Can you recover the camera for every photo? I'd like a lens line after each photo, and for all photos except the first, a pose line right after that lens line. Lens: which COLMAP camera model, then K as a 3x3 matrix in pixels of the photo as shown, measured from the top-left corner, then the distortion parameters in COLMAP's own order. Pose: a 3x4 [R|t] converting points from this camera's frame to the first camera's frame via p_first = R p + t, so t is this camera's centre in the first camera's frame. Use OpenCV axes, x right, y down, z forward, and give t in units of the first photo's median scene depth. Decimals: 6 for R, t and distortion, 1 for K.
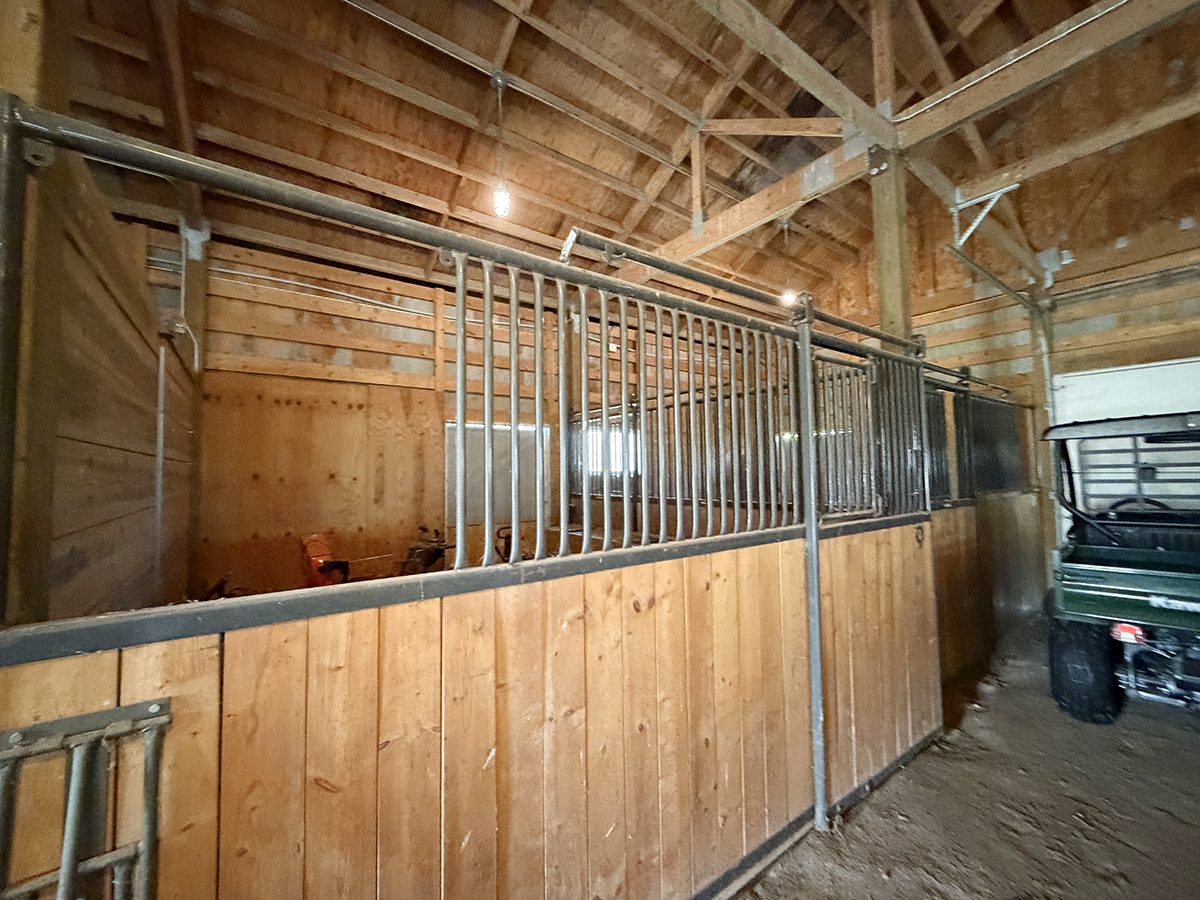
lens RADIAL K [[480.4, 0, 598.4], [0, 480.4, 448.4], [0, 0, 1]] dist [0.000505, 0.000004]
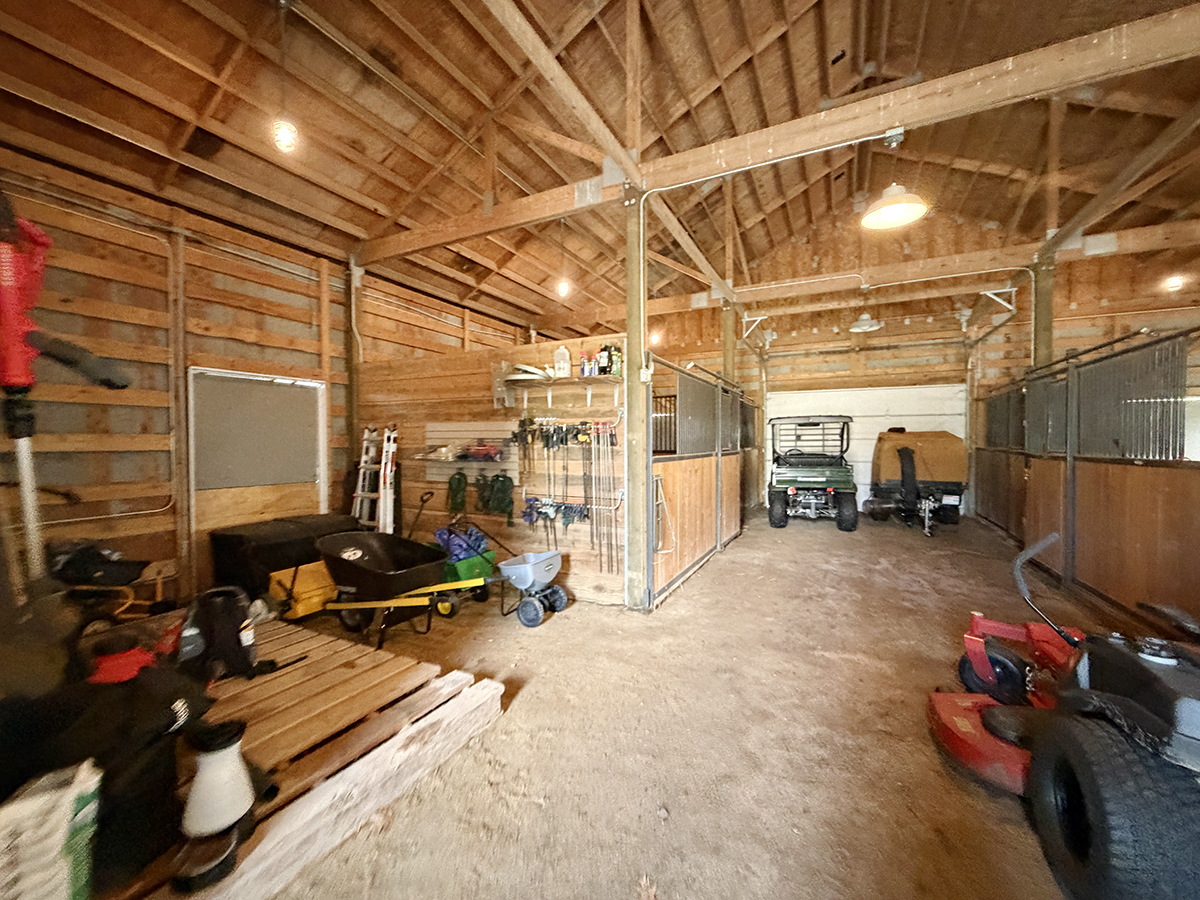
lens RADIAL K [[483.9, 0, 594.2], [0, 483.9, 450.8], [0, 0, 1]] dist [0.003130, -0.000209]
pose [[0.892733, 0.003677, 0.450570, -0.739500], [-0.033928, 0.997676, 0.059082, 0.001520], [-0.449306, -0.068031, 0.890784, -0.610200]]
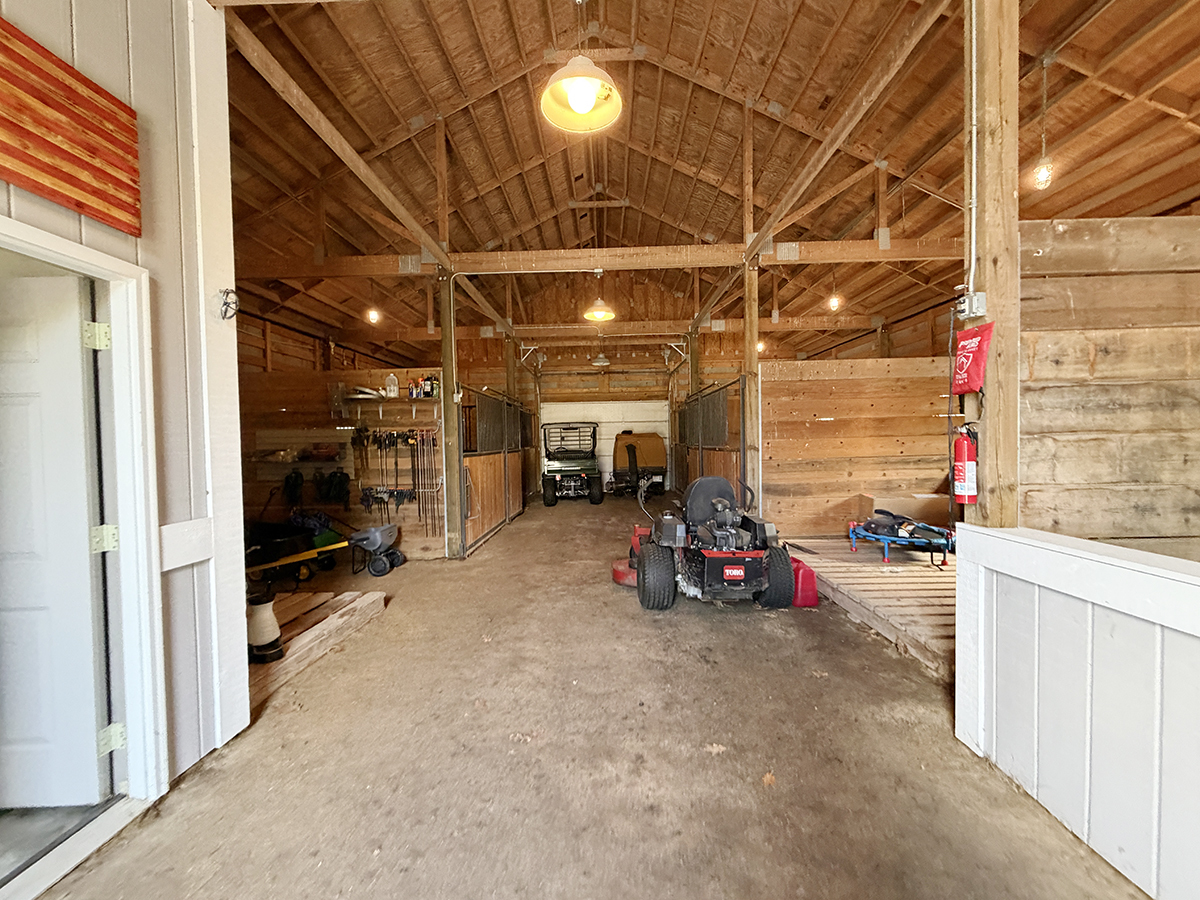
lens RADIAL K [[483.9, 0, 594.2], [0, 483.9, 450.8], [0, 0, 1]] dist [0.003130, -0.000209]
pose [[0.614240, -0.013913, 0.788997, -1.062251], [-0.030416, 0.998684, 0.041290, -0.010621], [-0.788533, -0.049360, 0.613008, -0.952656]]
